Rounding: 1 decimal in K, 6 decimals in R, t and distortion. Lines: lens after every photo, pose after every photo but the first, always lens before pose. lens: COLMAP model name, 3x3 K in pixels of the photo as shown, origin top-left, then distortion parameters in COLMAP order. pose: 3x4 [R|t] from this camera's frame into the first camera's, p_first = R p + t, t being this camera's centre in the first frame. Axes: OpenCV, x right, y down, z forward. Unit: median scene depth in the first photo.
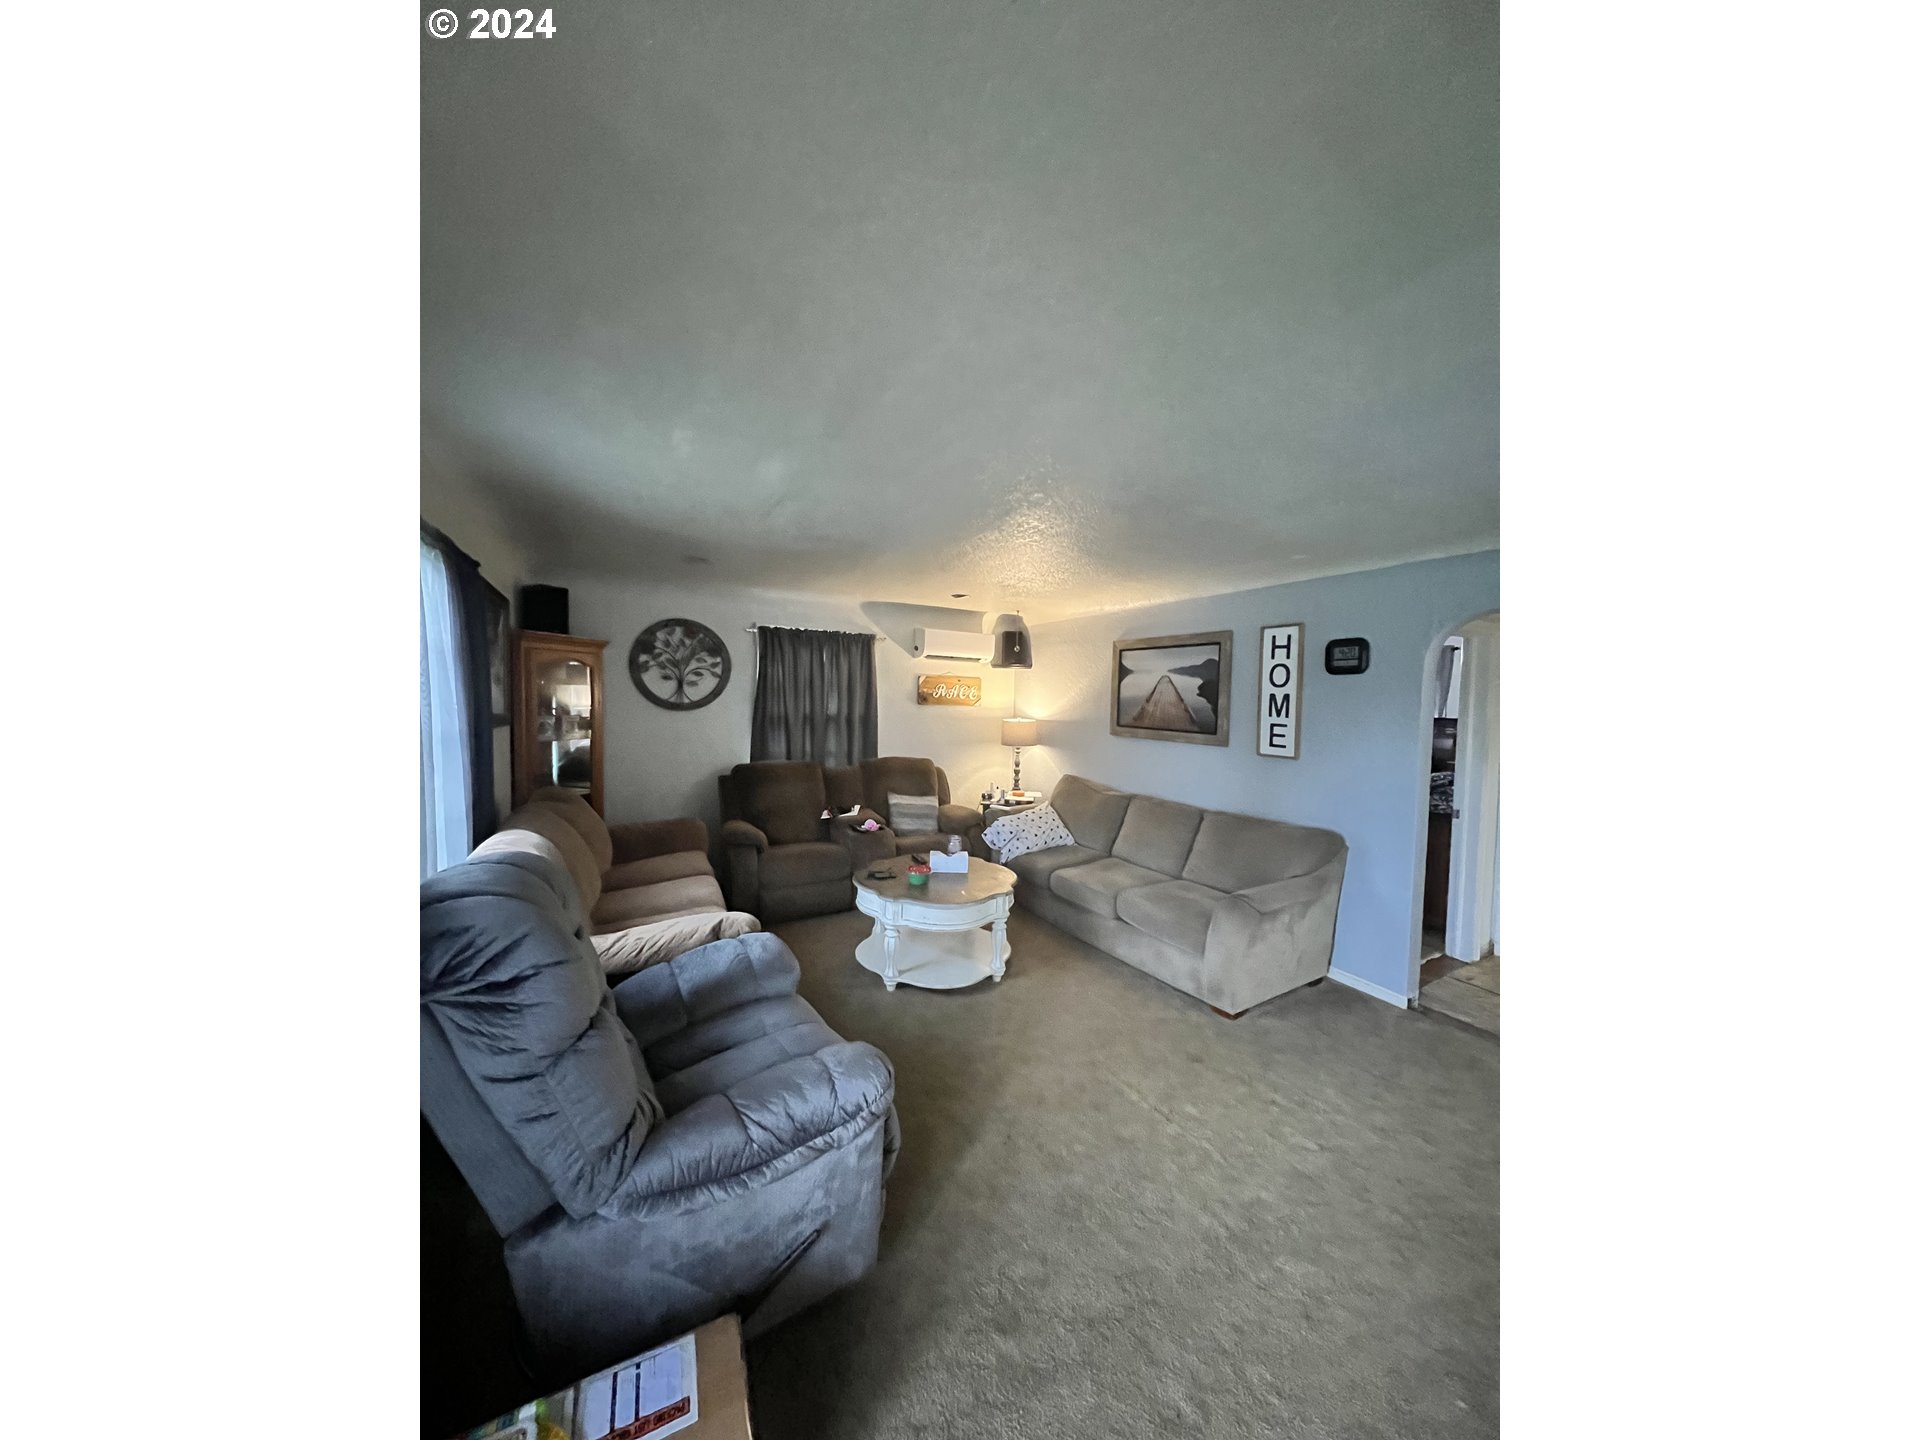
lens RADIAL K [[576.5, 0, 961.4], [0, 576.5, 723.8], [0, 0, 1]] dist [-0.000774, 0.000264]
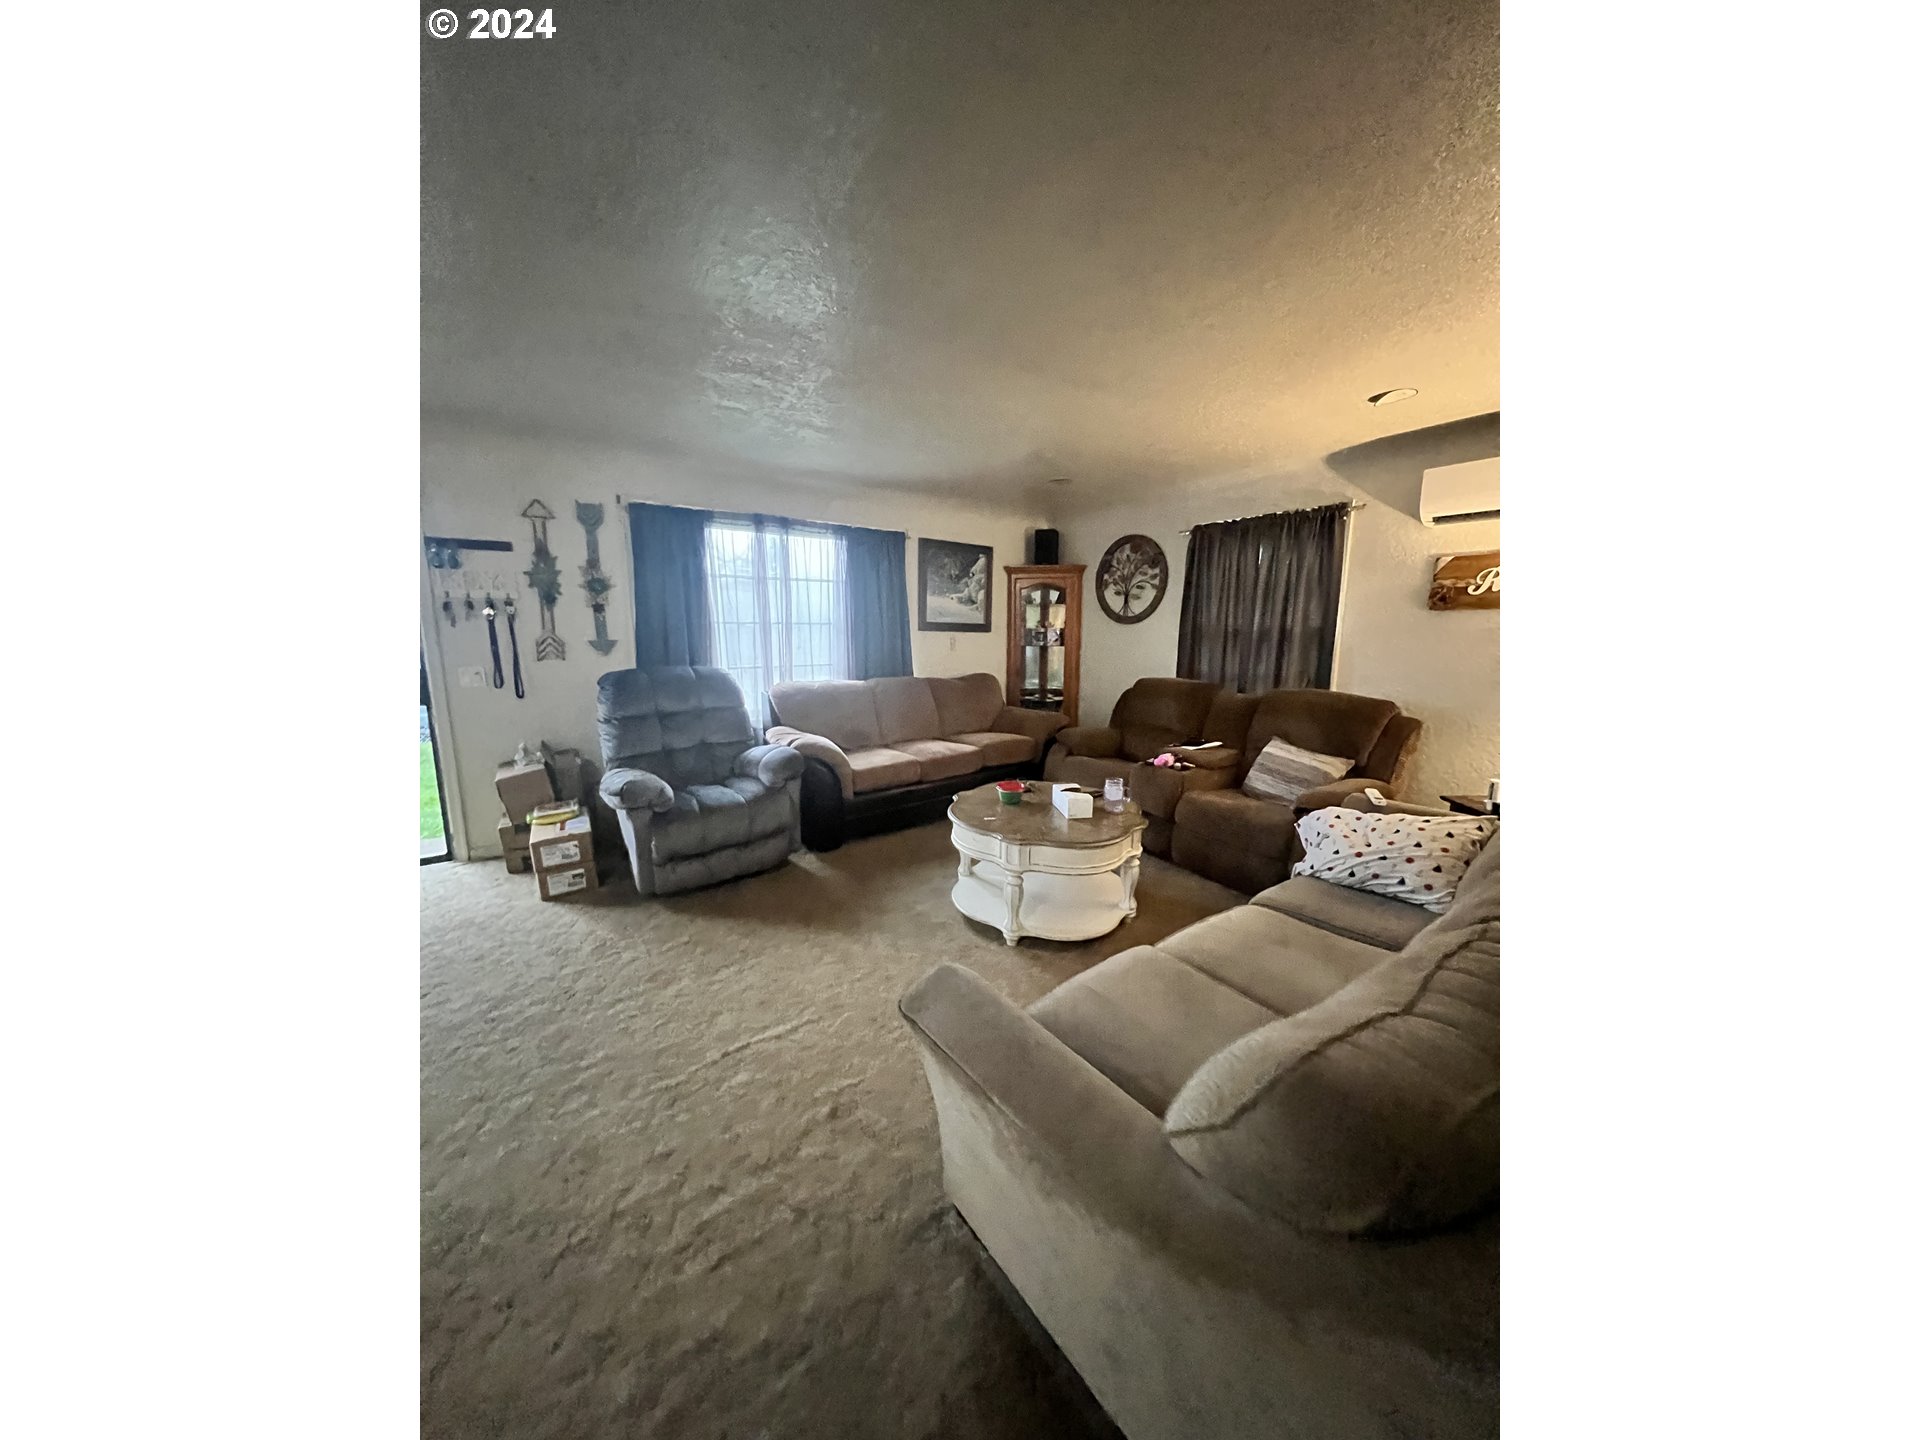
lens RADIAL K [[576.5, 0, 960.7], [0, 576.5, 720.6], [0, 0, 1]] dist [-0.000774, 0.000264]
pose [[0.084609, 0.141490, -0.986317, 0.562559], [-0.042202, 0.989487, 0.138324, 0.020155], [0.995520, 0.029921, 0.089690, 0.596935]]
